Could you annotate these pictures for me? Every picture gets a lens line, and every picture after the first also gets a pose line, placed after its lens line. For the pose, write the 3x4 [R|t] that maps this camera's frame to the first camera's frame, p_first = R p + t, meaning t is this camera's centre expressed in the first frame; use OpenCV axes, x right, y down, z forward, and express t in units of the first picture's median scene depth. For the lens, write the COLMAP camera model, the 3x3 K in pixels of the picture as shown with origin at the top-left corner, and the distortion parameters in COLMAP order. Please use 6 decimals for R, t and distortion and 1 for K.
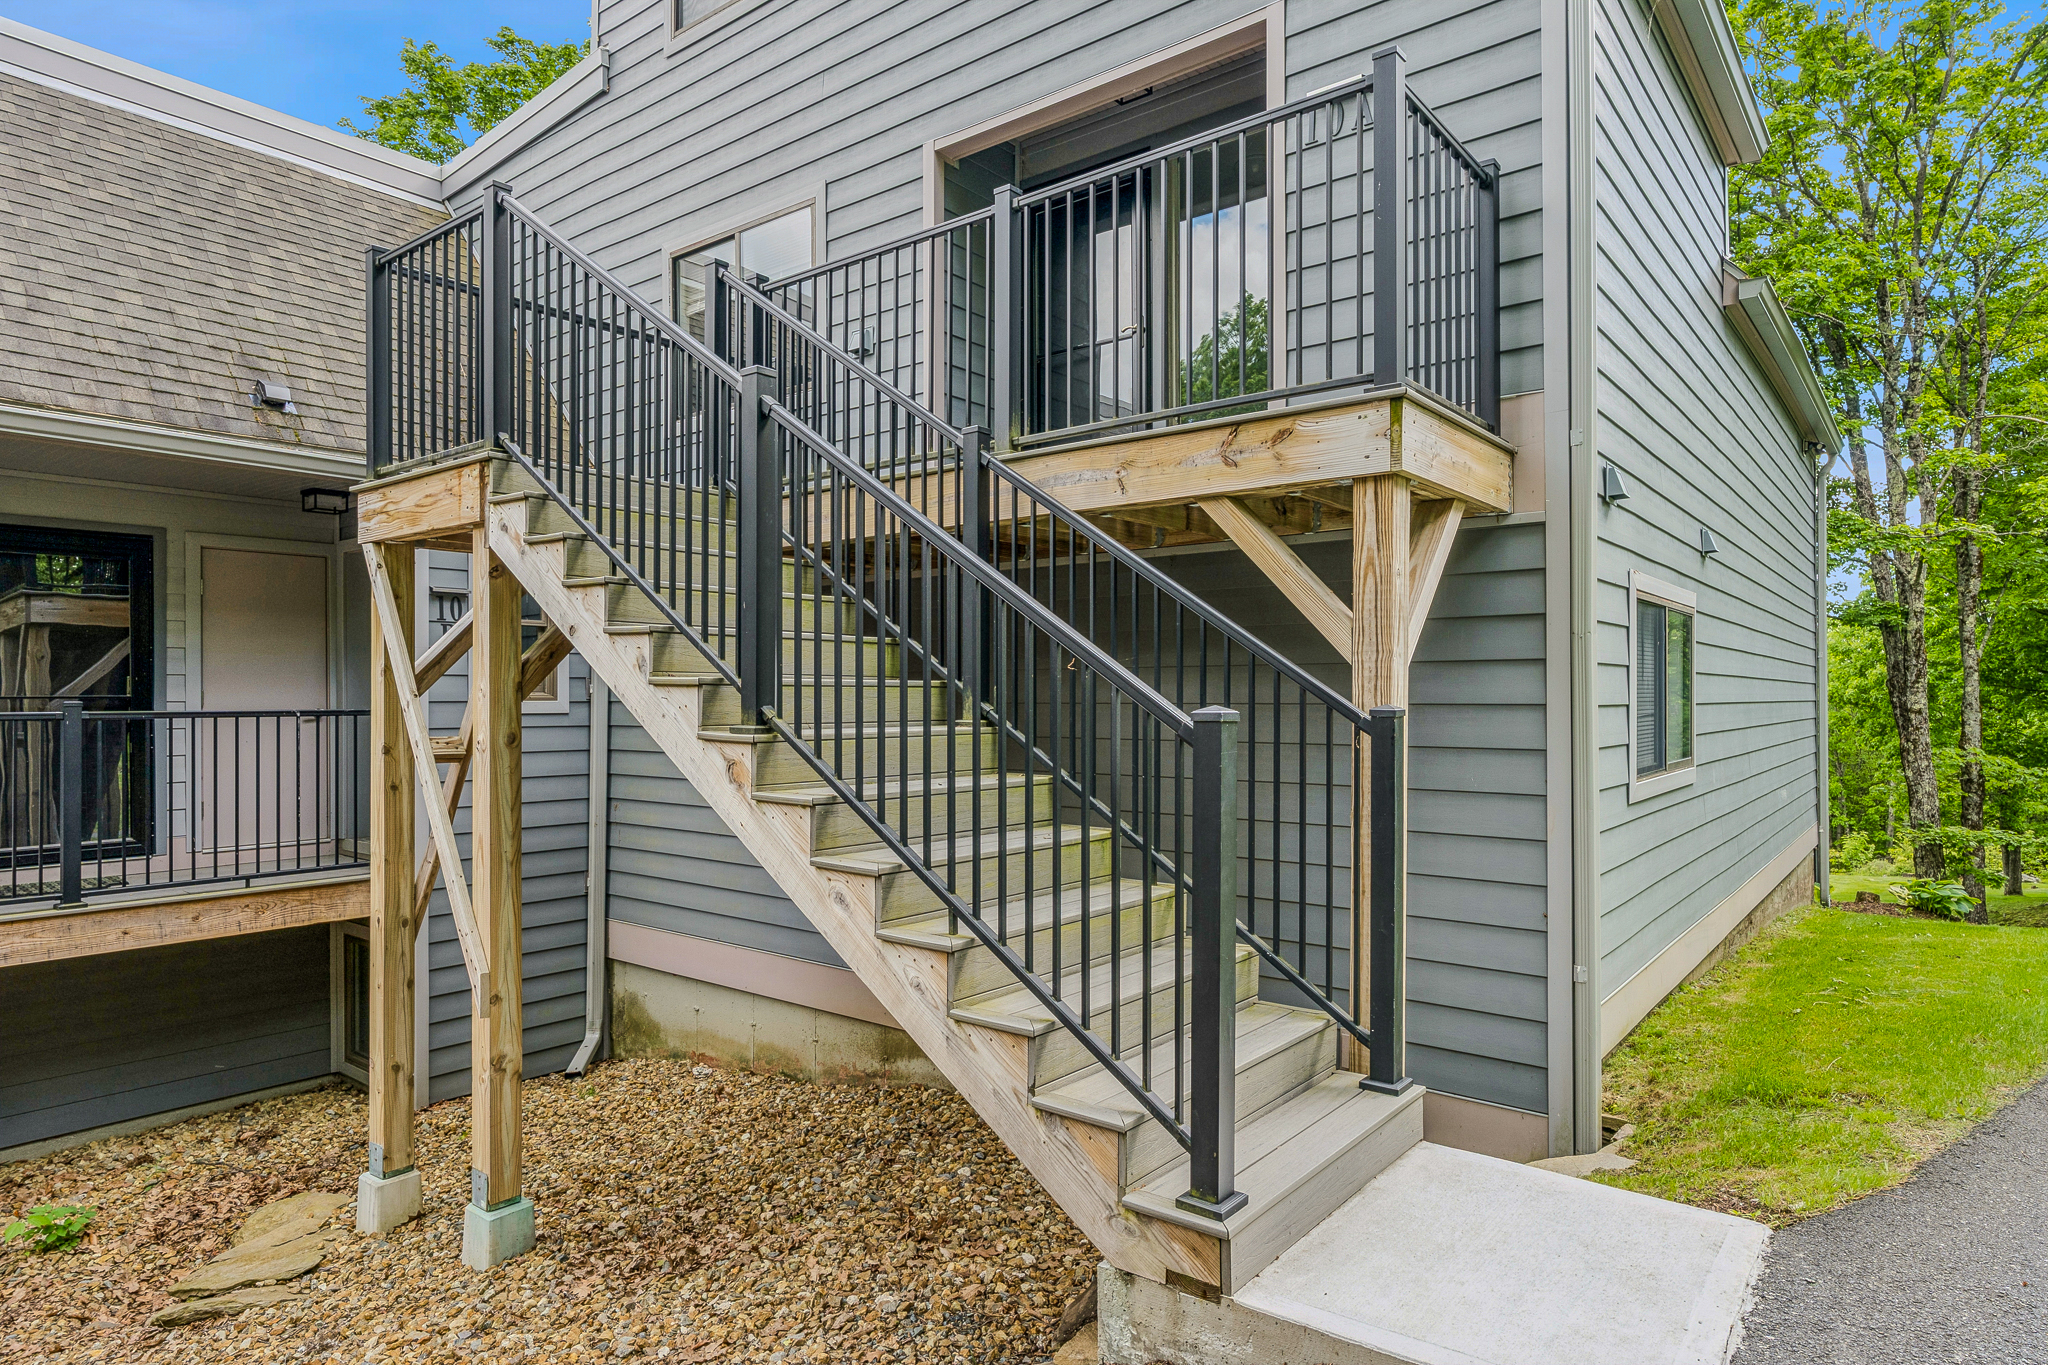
lens RADIAL K [[1196.1, 0, 1023.3], [0, 1196.1, 691.5], [0, 0, 1]] dist [-0.003904, 0.003037]
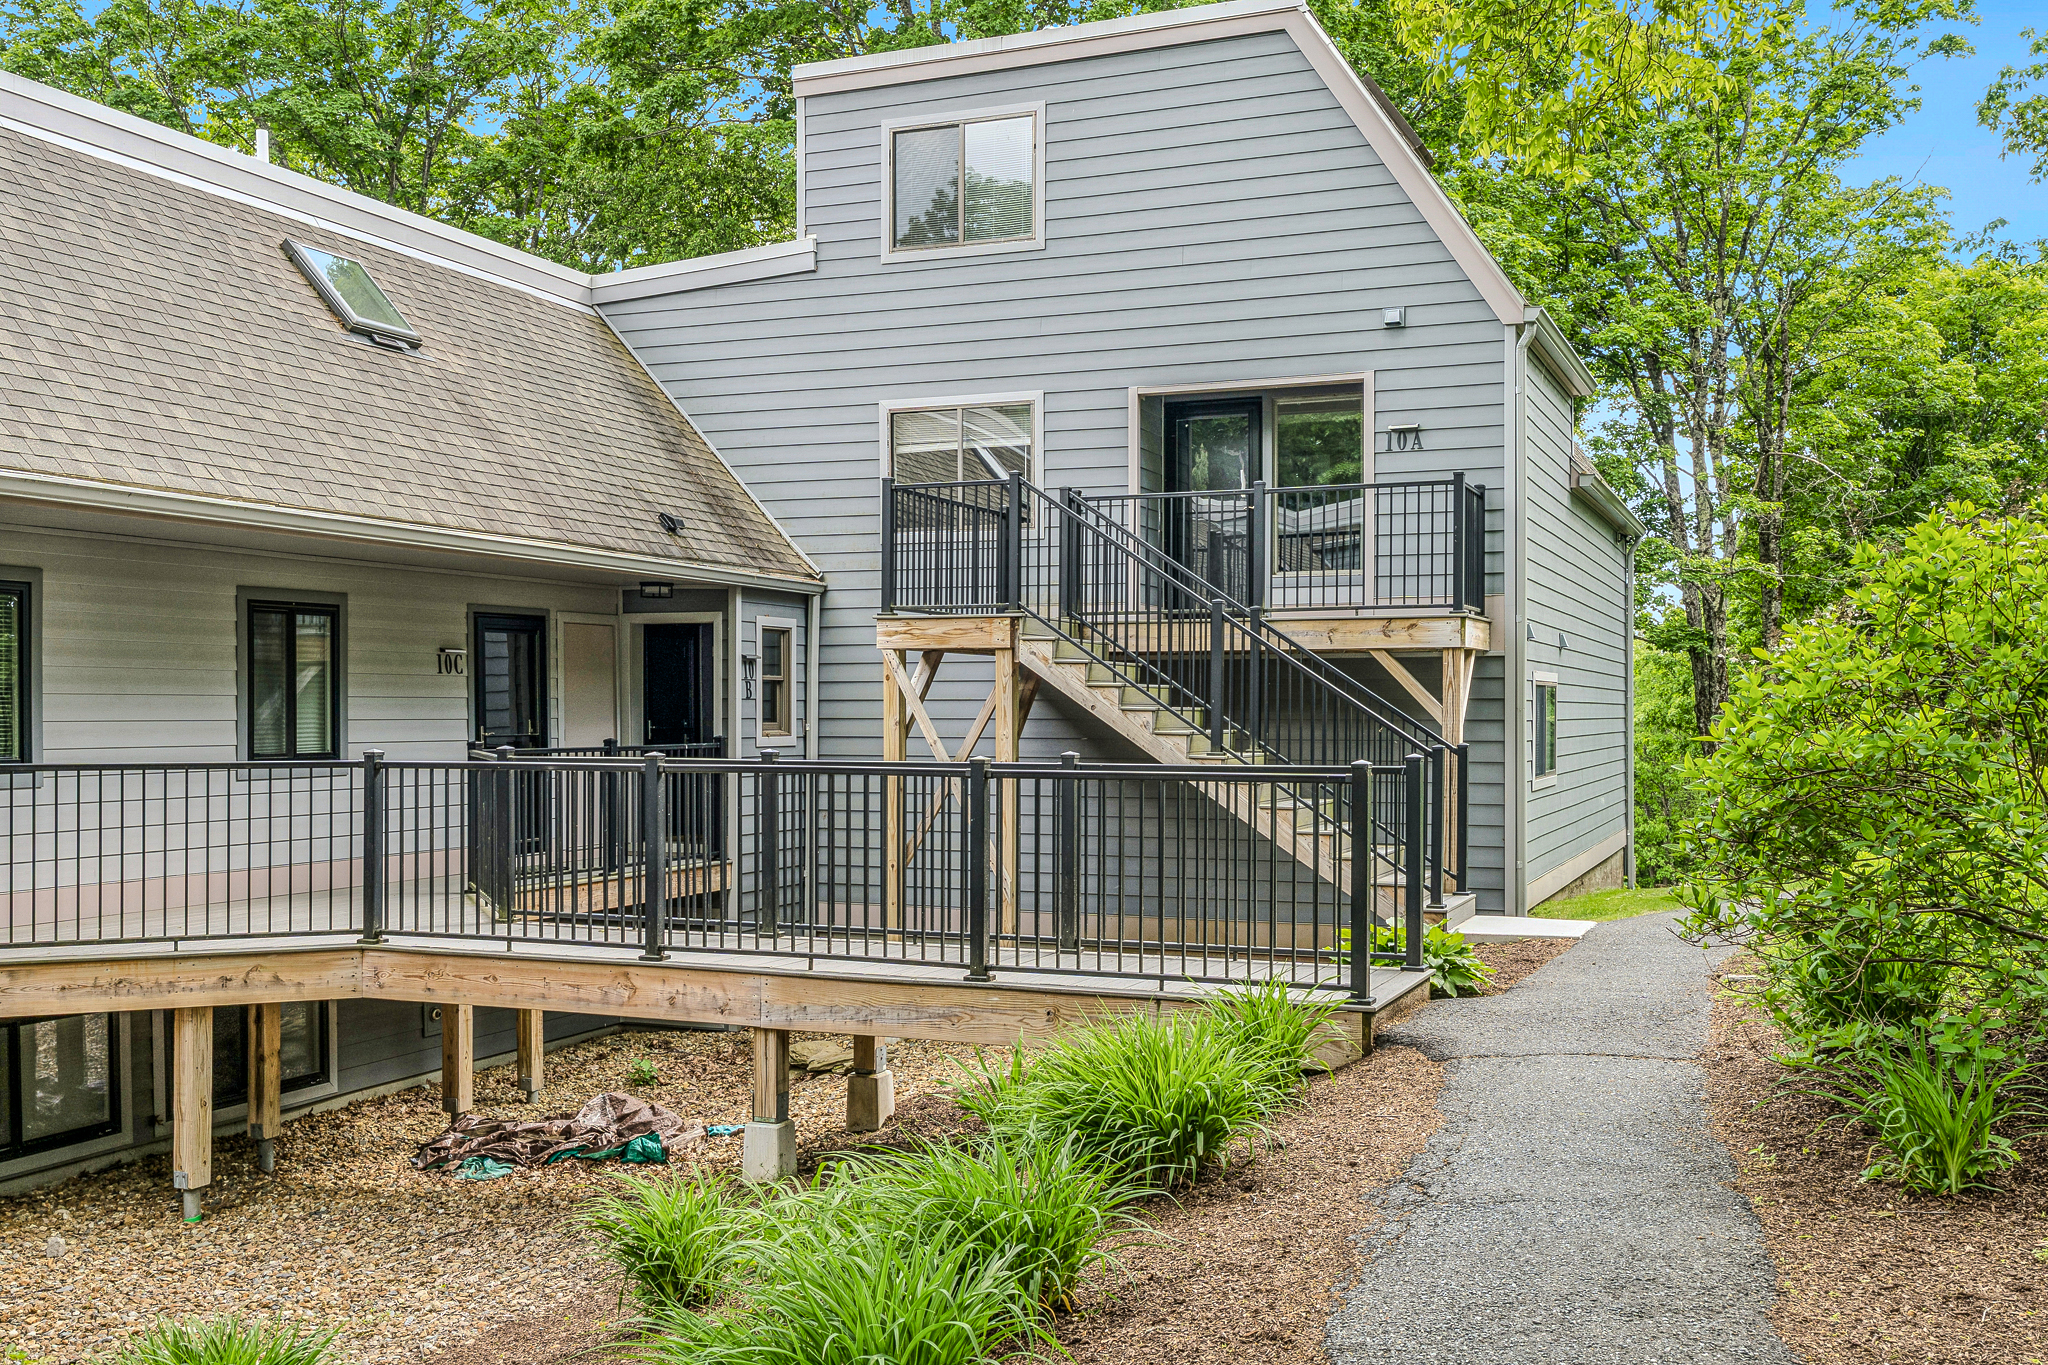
lens RADIAL K [[1923.9, 0, 1009.3], [0, 1923.9, 723.3], [0, 0, 1]] dist [-0.019488, 0.000000]
pose [[0.964855, -0.000136, 0.262784, -0.779559], [-0.002949, 0.999931, 0.011345, -0.034079], [-0.262768, -0.011721, 0.964788, -1.229683]]
